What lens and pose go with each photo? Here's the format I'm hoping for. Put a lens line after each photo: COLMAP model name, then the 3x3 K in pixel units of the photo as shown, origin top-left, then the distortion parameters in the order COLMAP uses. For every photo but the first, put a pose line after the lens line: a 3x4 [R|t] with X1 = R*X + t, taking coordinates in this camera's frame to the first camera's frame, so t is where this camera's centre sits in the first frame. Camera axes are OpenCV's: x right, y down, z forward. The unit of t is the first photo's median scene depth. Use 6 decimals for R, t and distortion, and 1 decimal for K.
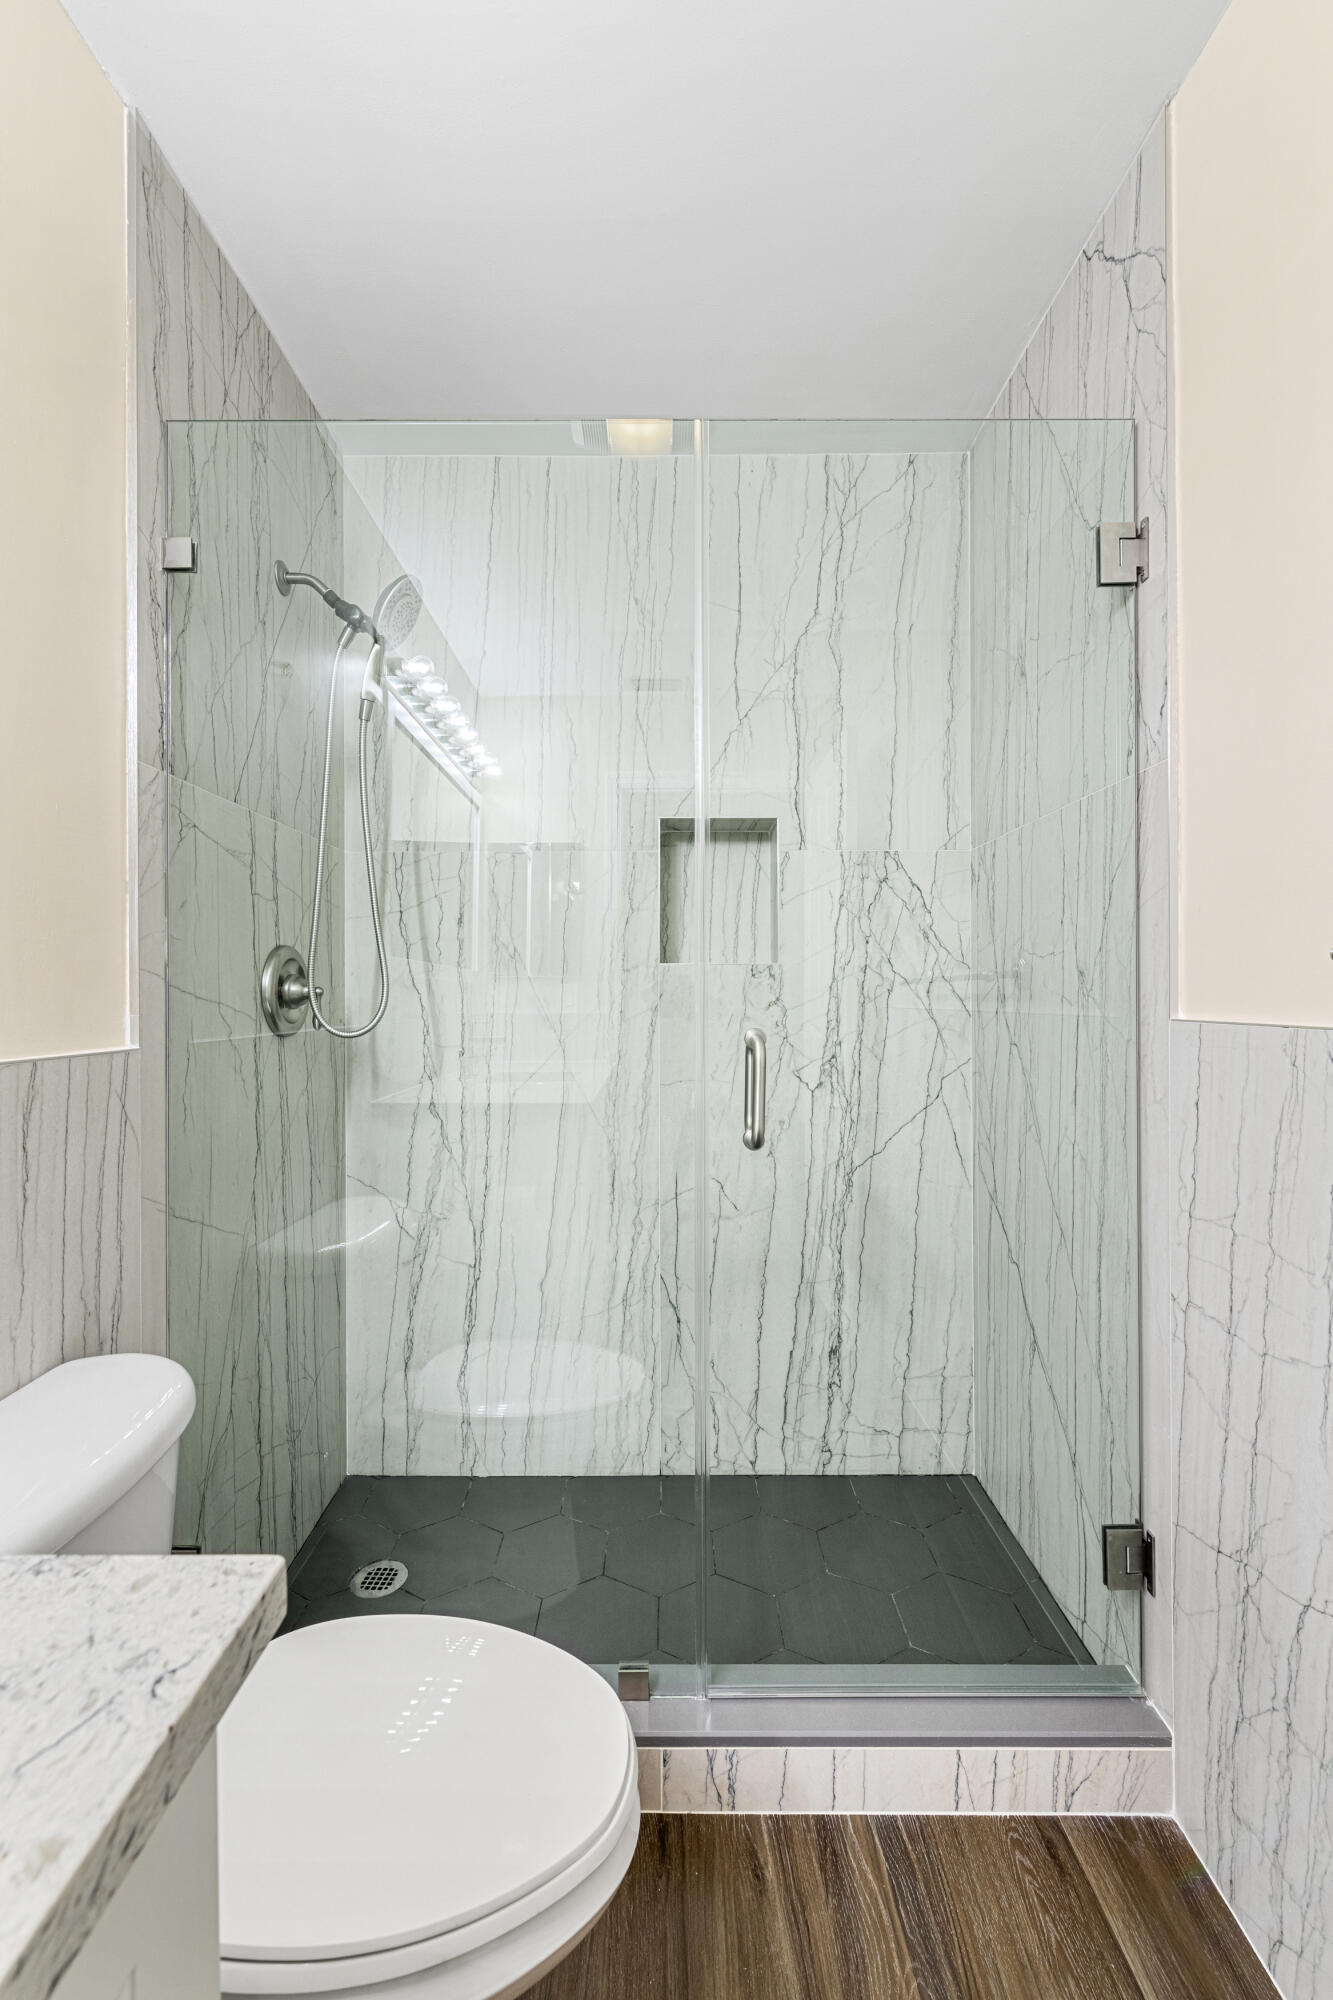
lens RADIAL K [[851.9, 0, 666.5], [0, 851.9, 1000.0], [0, 0, 1]] dist [0.003891, -0.000307]
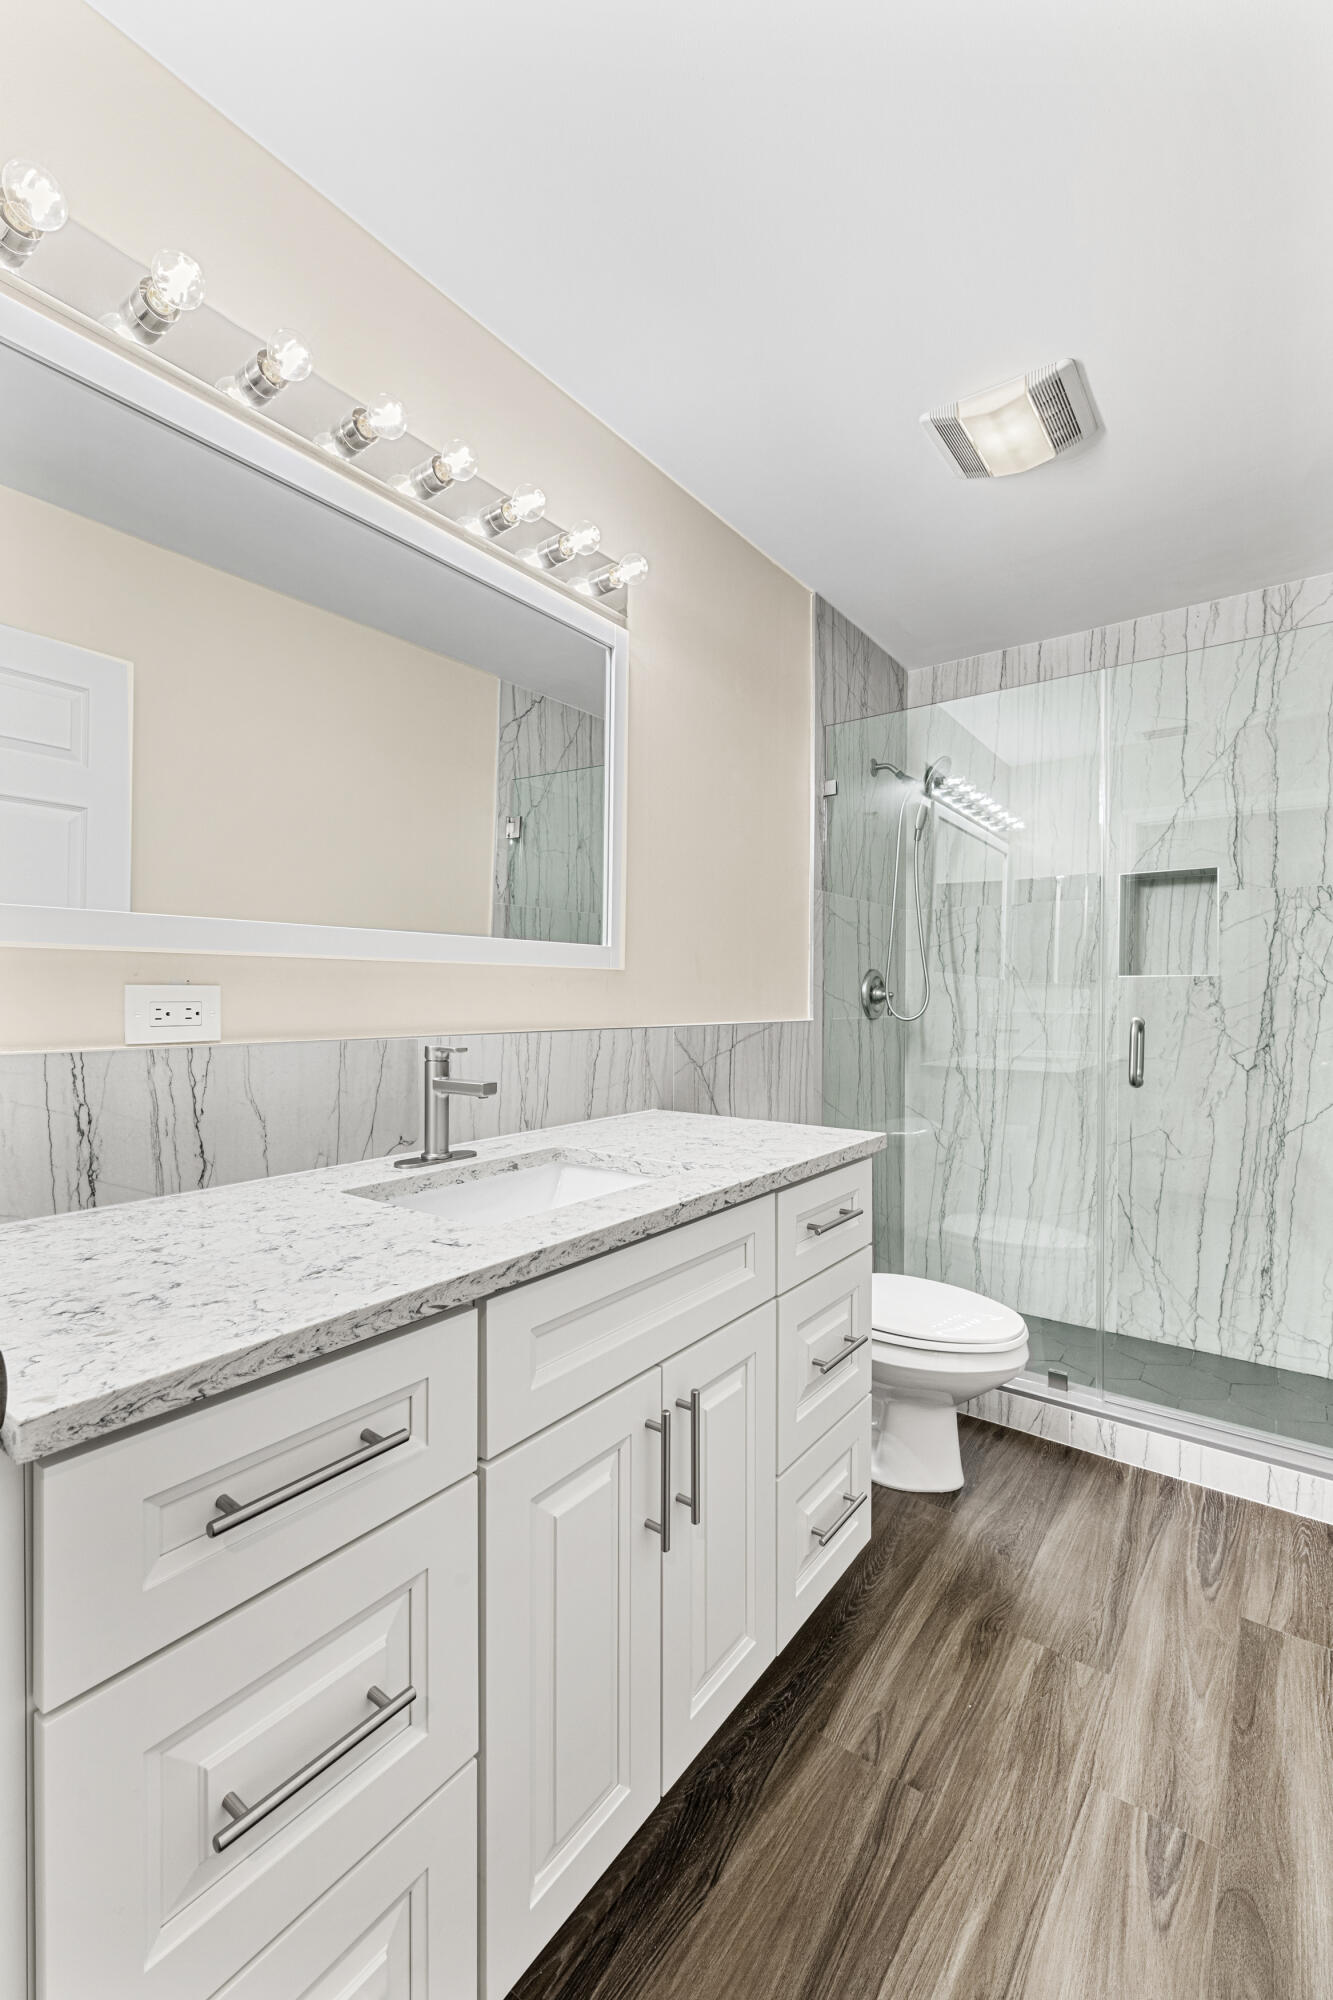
lens RADIAL K [[851.9, 0, 666.5], [0, 851.9, 1000.0], [0, 0, 1]] dist [0.003891, -0.000307]
pose [[0.803522, 0.006815, -0.595236, 0.234548], [-0.009032, 0.999959, -0.000744, 0.005561], [0.595206, 0.005974, 0.803551, -0.605200]]
